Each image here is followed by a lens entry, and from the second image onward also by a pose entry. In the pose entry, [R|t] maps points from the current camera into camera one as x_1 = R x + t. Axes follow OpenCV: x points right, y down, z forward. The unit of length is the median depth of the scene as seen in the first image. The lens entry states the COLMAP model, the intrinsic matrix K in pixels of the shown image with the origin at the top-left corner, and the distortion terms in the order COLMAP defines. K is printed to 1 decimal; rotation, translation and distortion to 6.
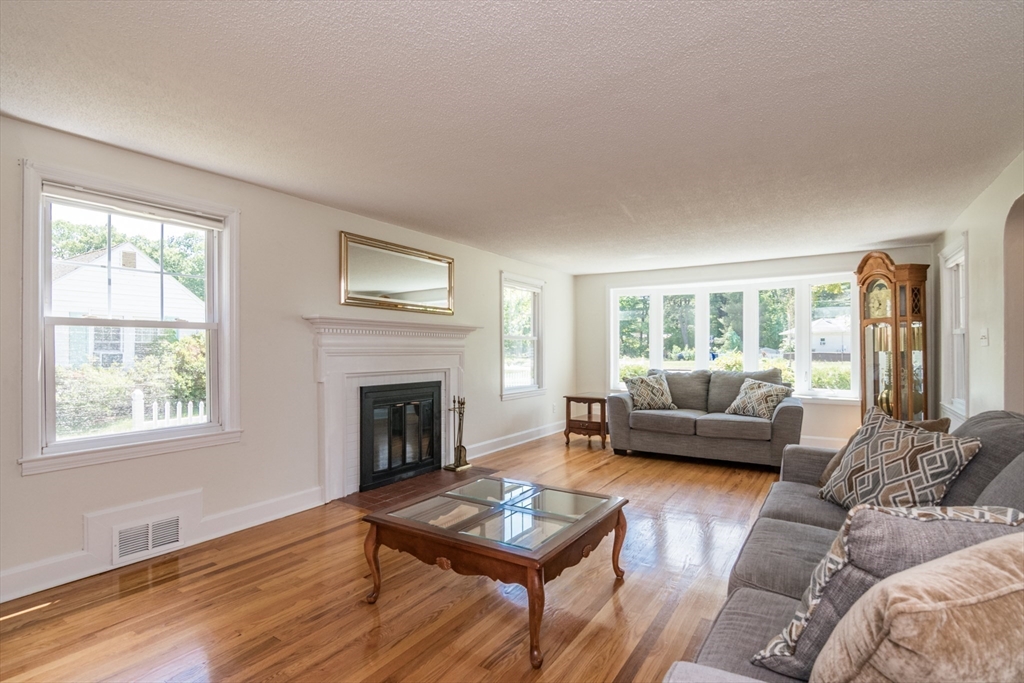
lens RADIAL K [[512.0, 0, 508.8], [0, 512.0, 347.7], [0, 0, 1]] dist [-0.009110, -0.002223]
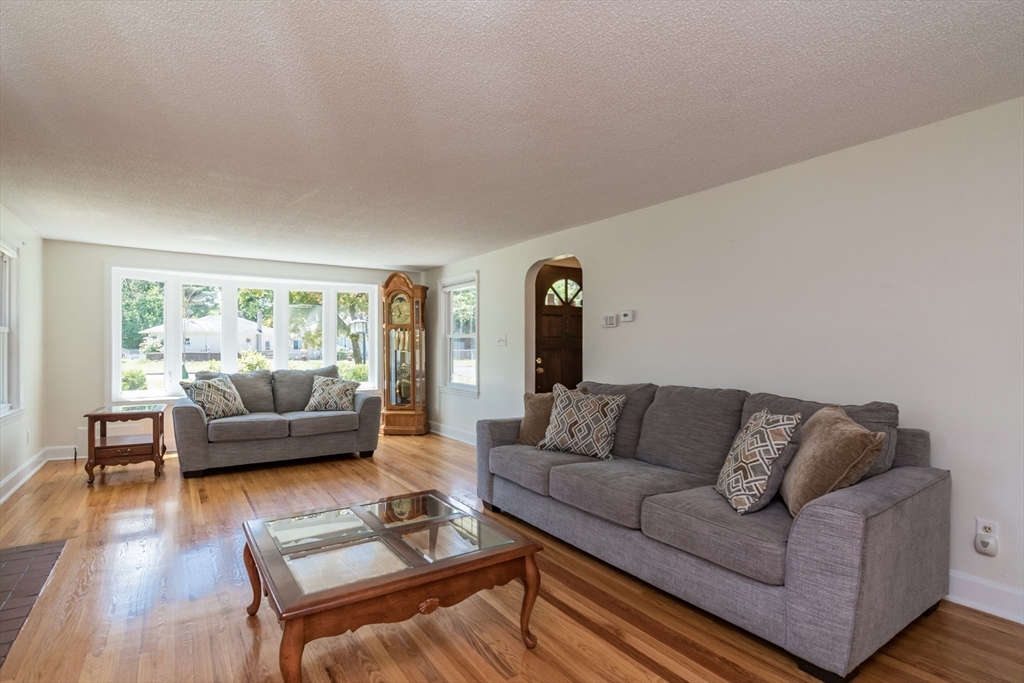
lens RADIAL K [[512.0, 0, 508.8], [0, 512.0, 347.7], [0, 0, 1]] dist [-0.009110, -0.002223]
pose [[0.382840, 0.003949, 0.923806, -0.347991], [-0.003672, 0.999989, -0.002753, 0.004166], [-0.923807, -0.002338, 0.382850, 0.237254]]
